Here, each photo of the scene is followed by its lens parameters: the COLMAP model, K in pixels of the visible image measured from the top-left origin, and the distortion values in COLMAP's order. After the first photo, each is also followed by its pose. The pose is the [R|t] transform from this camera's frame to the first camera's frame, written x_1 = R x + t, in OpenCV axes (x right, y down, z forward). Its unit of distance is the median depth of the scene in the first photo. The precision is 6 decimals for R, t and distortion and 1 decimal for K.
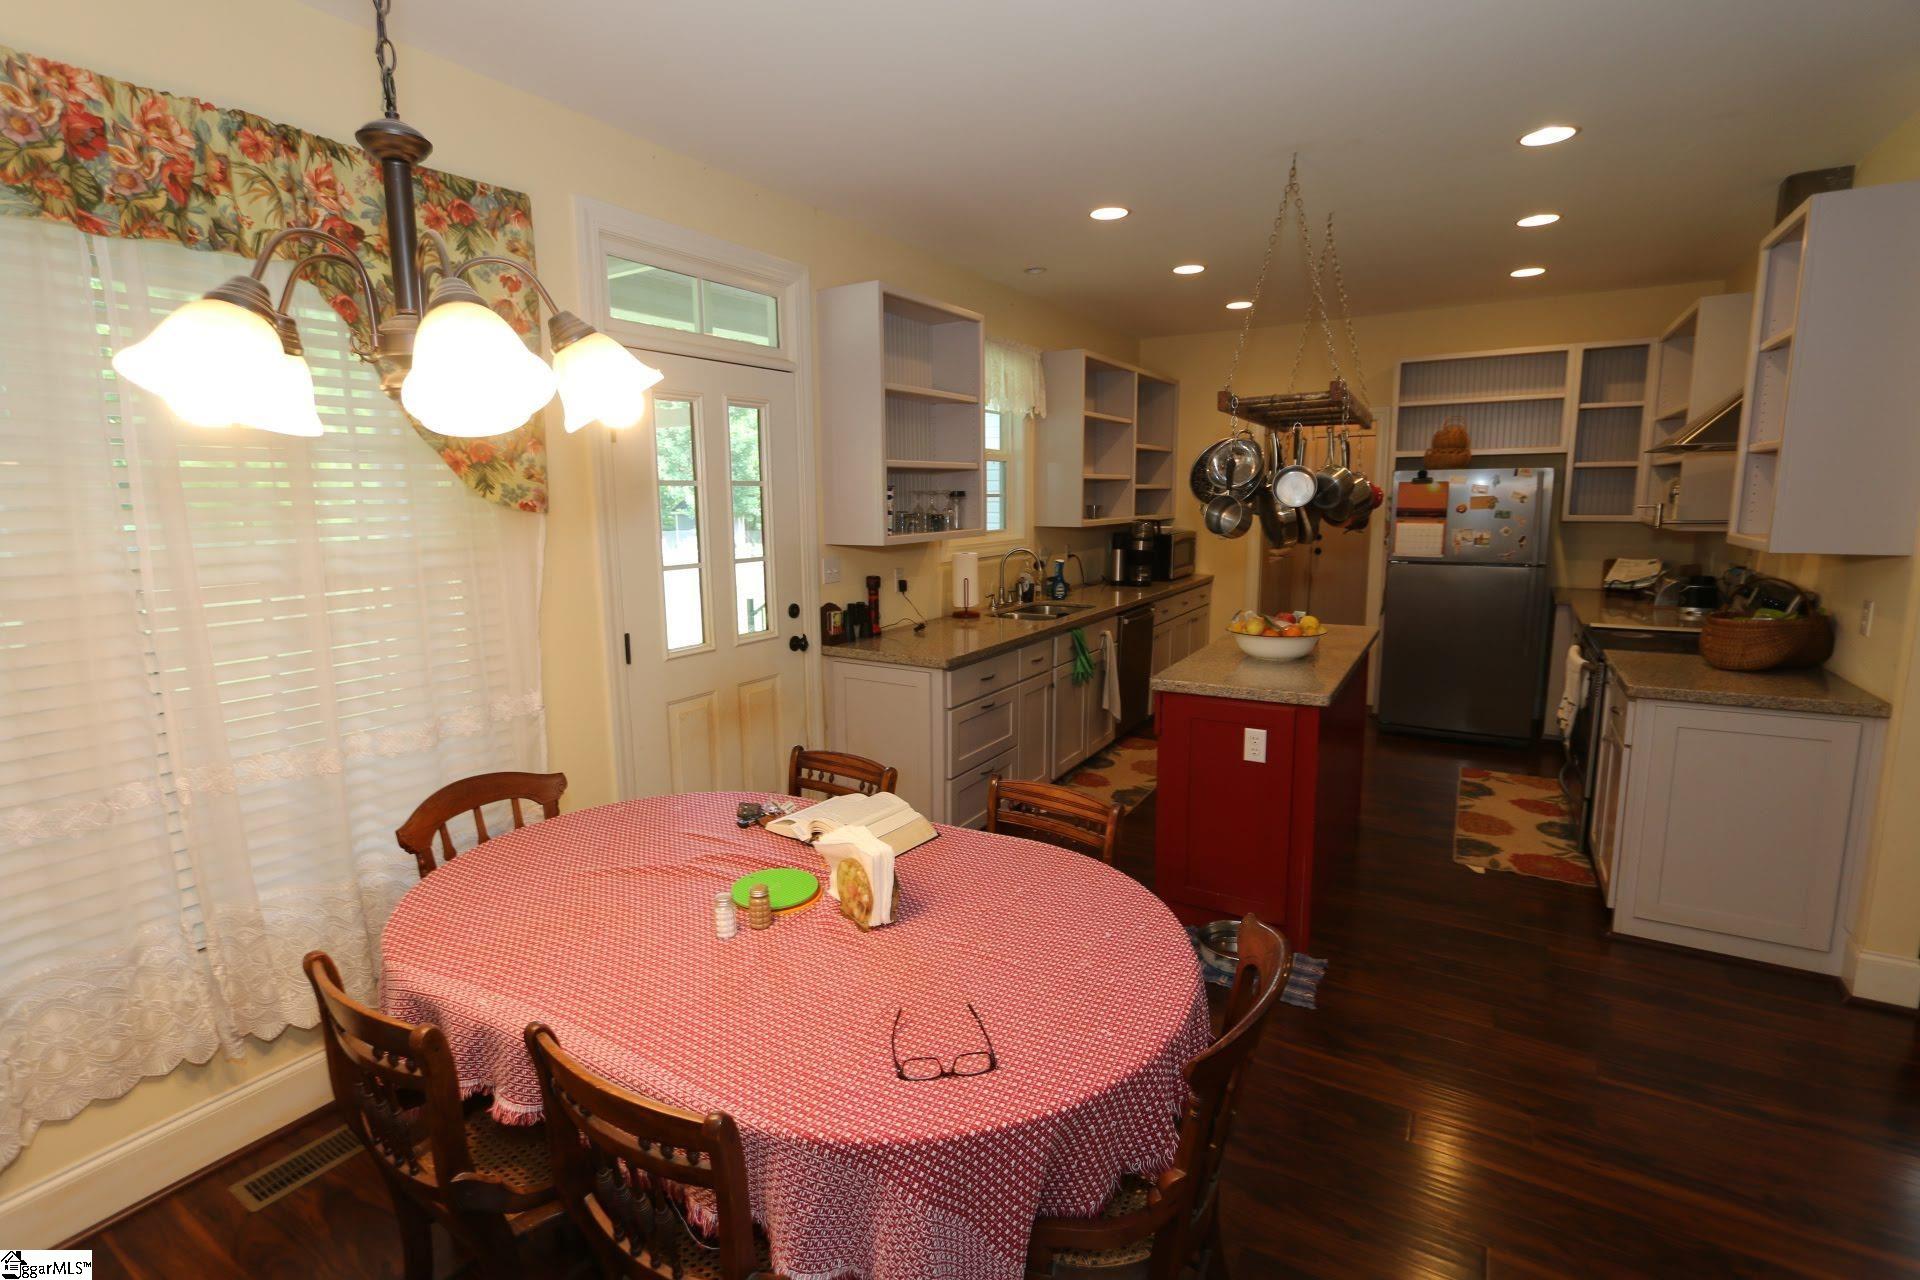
lens RADIAL K [[877.5, 0, 957.0], [0, 877.5, 631.8], [0, 0, 1]] dist [-0.018548, 0.002861]
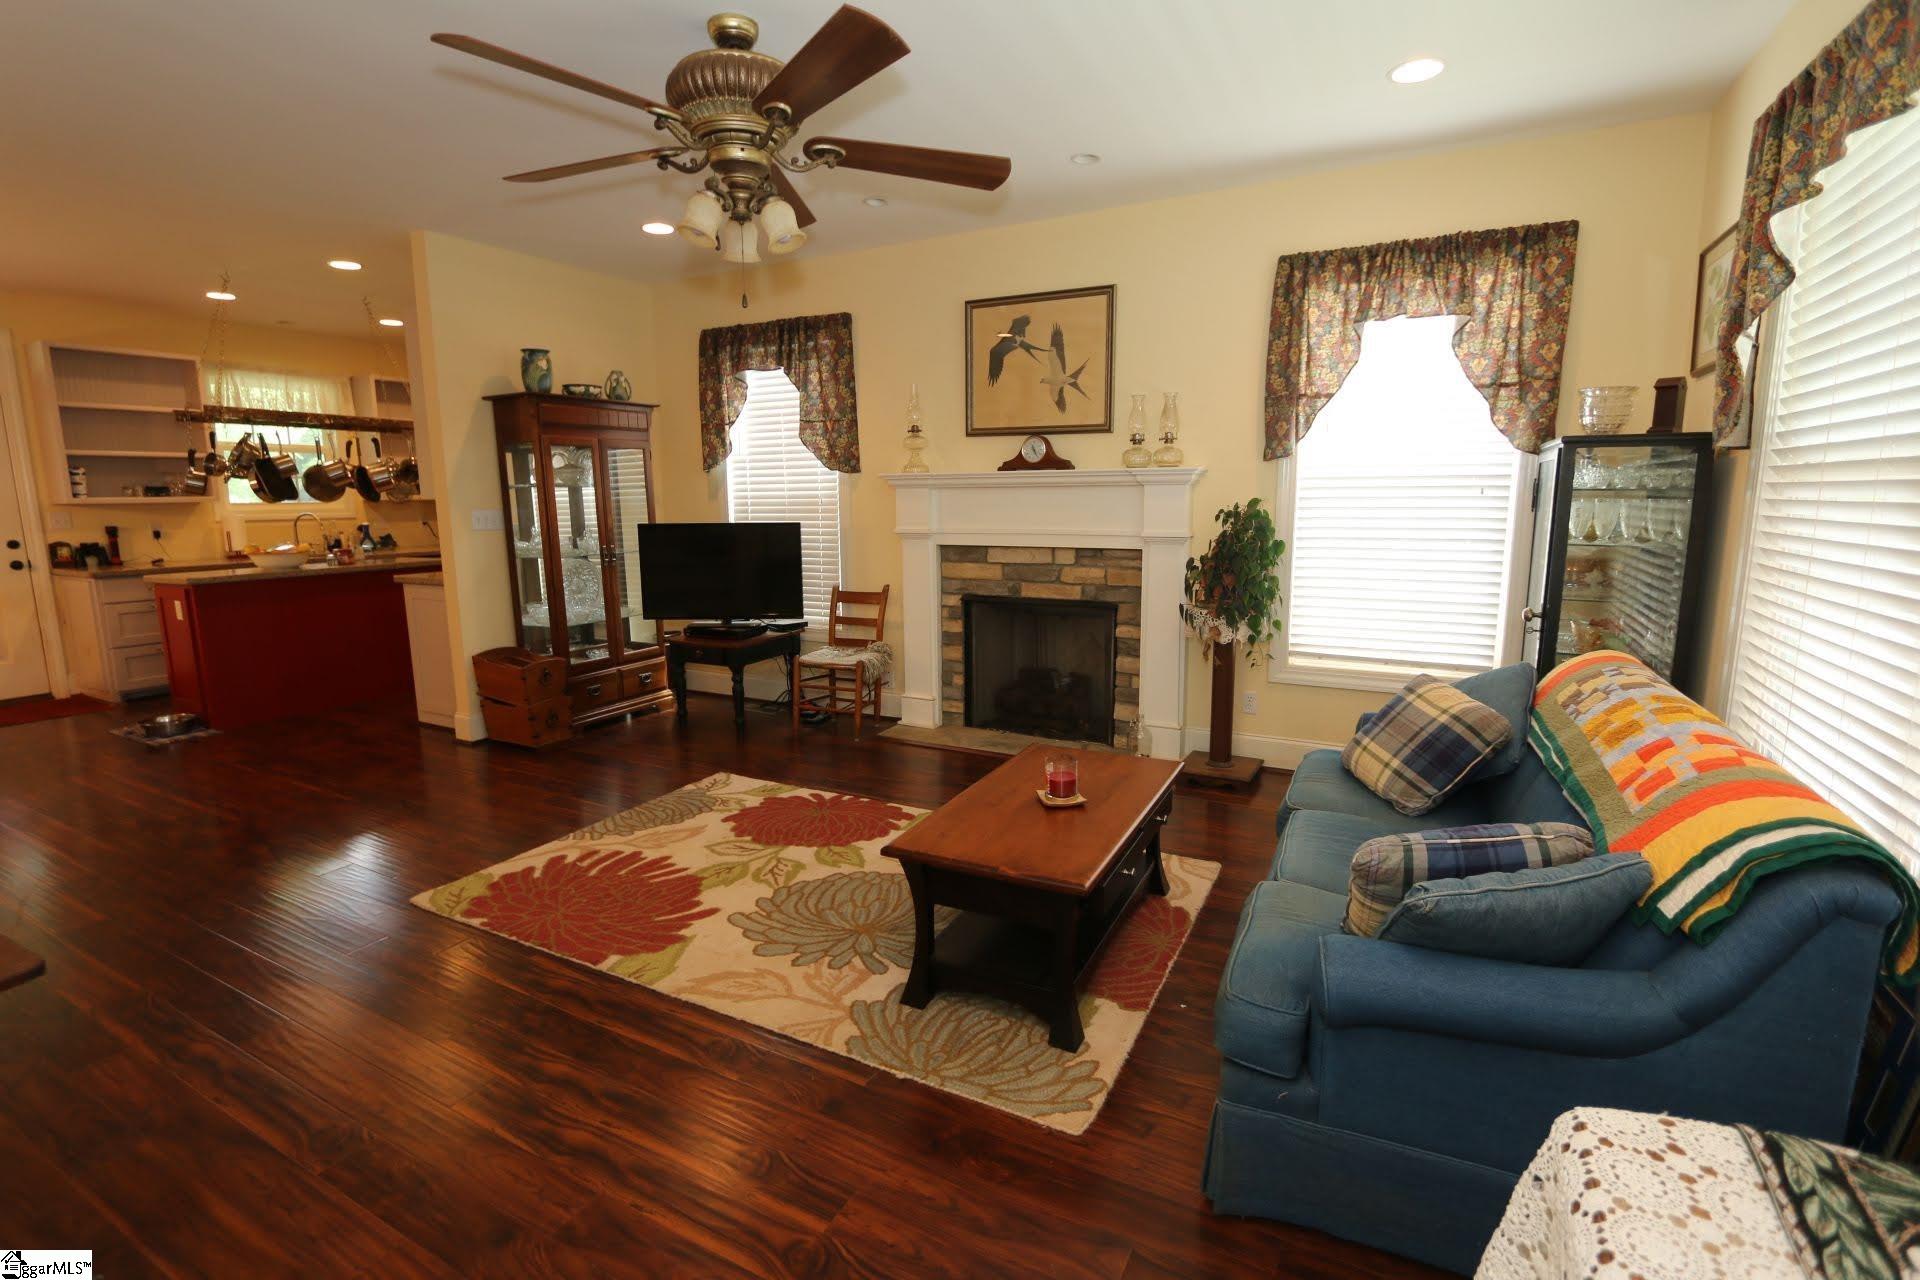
lens RADIAL K [[877.5, 0, 957.5], [0, 877.5, 638.4], [0, 0, 1]] dist [-0.018548, 0.002861]
pose [[0.998480, -0.005351, 0.054849, 1.154737], [0.005152, 0.999980, 0.003769, 0.119686], [-0.054868, -0.003480, 0.998488, -0.528806]]
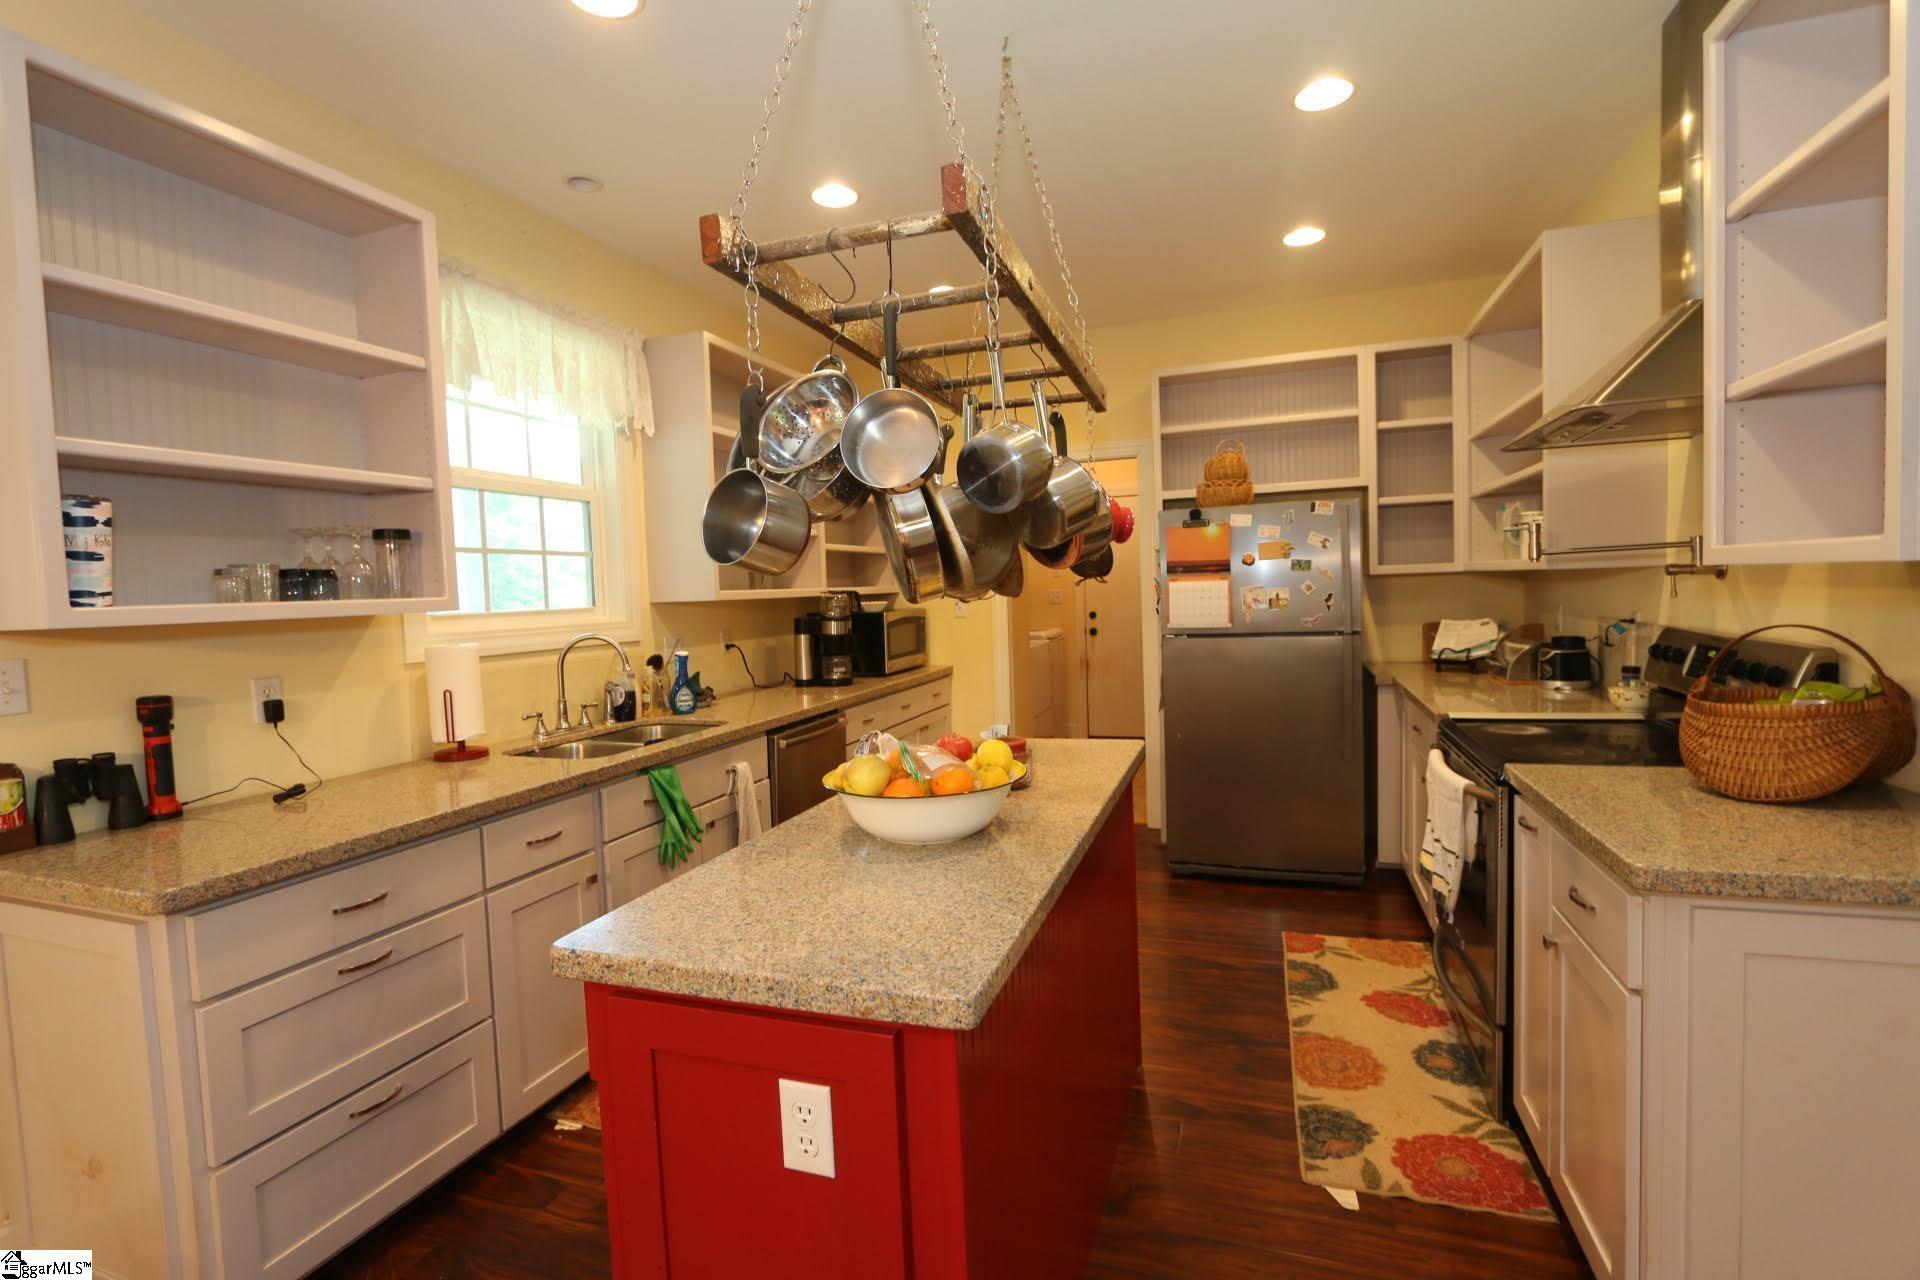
lens RADIAL K [[877.5, 0, 963.3], [0, 877.5, 637.3], [0, 0, 1]] dist [-0.018548, 0.002861]
pose [[0.976599, -0.035535, 0.212113, 0.212296], [0.057561, 0.993462, -0.098590, -0.020558], [-0.207223, 0.108492, 0.972259, 0.390152]]
